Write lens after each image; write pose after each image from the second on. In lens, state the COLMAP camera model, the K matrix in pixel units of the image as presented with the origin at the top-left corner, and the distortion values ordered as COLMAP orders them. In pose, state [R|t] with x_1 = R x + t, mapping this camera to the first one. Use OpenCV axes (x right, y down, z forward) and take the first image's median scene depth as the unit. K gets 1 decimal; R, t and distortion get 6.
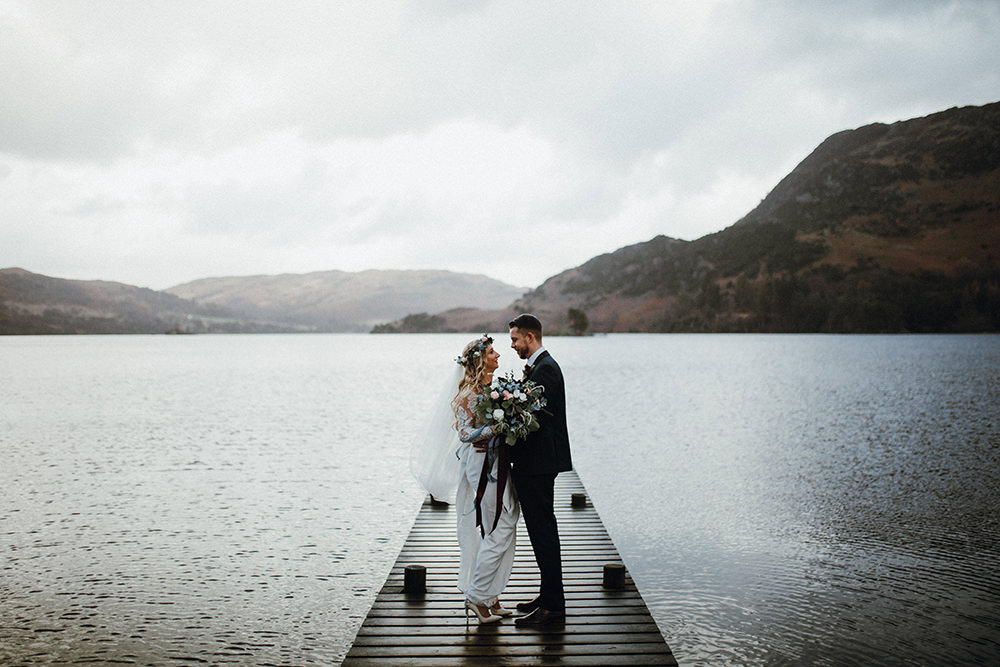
lens RADIAL K [[977.1, 0, 500.0], [0, 977.1, 333.5], [0, 0, 1]] dist [-0.064178, 0.003781]
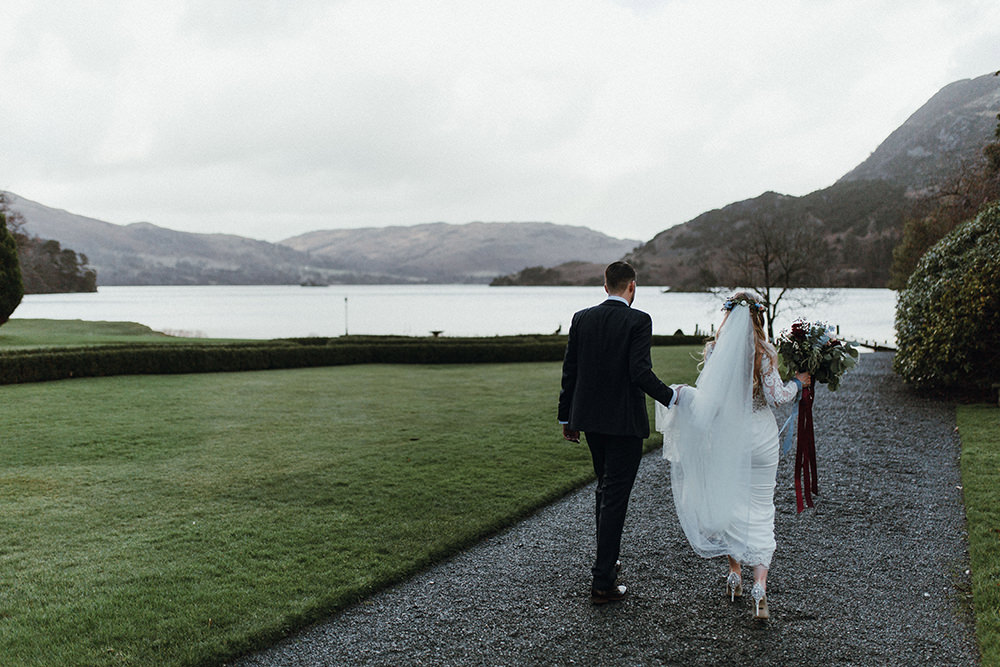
lens RADIAL K [[1024.3, 0, 500.0], [0, 1024.3, 333.5], [0, 0, 1]] dist [0.005106, 0.002368]
pose [[0.996796, 0.007106, -0.079667, -0.030389], [-0.003182, 0.998780, 0.049280, -0.003033], [0.079920, -0.048868, 0.995603, -0.104150]]
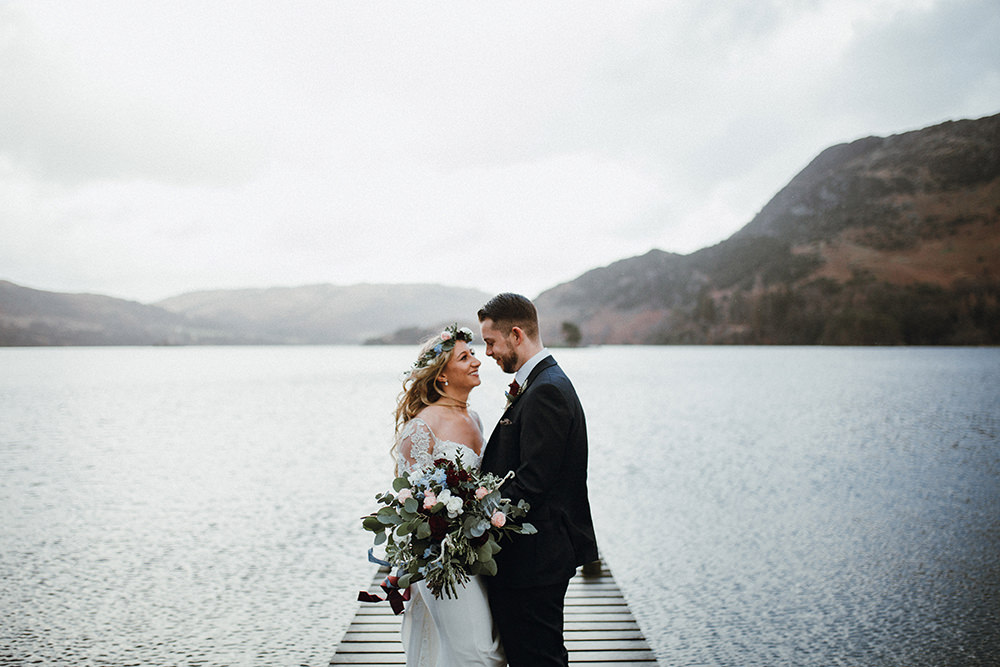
lens RADIAL K [[977.1, 0, 500.0], [0, 977.1, 333.5], [0, 0, 1]] dist [-0.064178, 0.003781]
pose [[0.999972, 0.001050, 0.007385, 0.000438], [-0.000946, 0.999901, -0.014010, 0.000288], [-0.007399, 0.014003, 0.999875, 0.011593]]
